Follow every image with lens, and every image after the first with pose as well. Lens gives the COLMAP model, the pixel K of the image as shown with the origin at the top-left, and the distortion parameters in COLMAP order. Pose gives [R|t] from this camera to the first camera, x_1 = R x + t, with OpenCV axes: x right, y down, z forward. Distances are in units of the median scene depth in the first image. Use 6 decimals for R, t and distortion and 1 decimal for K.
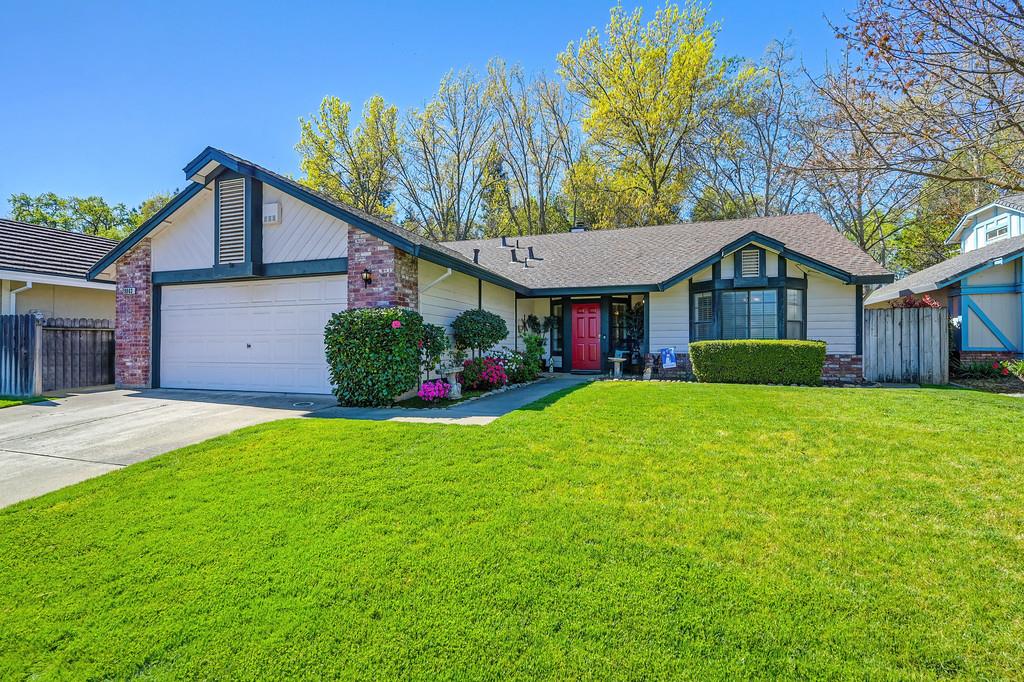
lens RADIAL K [[473.3, 0, 512.0], [0, 473.3, 341.0], [0, 0, 1]] dist [-0.001175, -0.000241]
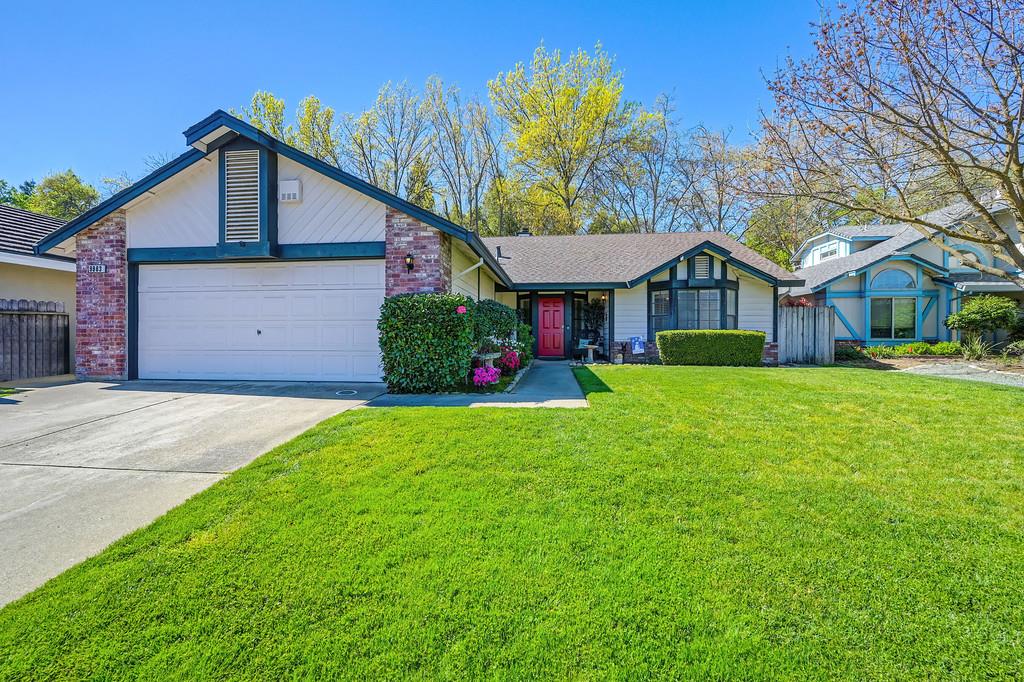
lens RADIAL K [[403.6, 0, 512.0], [0, 403.6, 341.0], [0, 0, 1]] dist [-0.001879, 0.000067]
pose [[0.975063, 0.000292, 0.221930, -0.223589], [-0.004392, 0.999829, 0.017981, 0.010201], [-0.221886, -0.018508, 0.974897, 0.101595]]
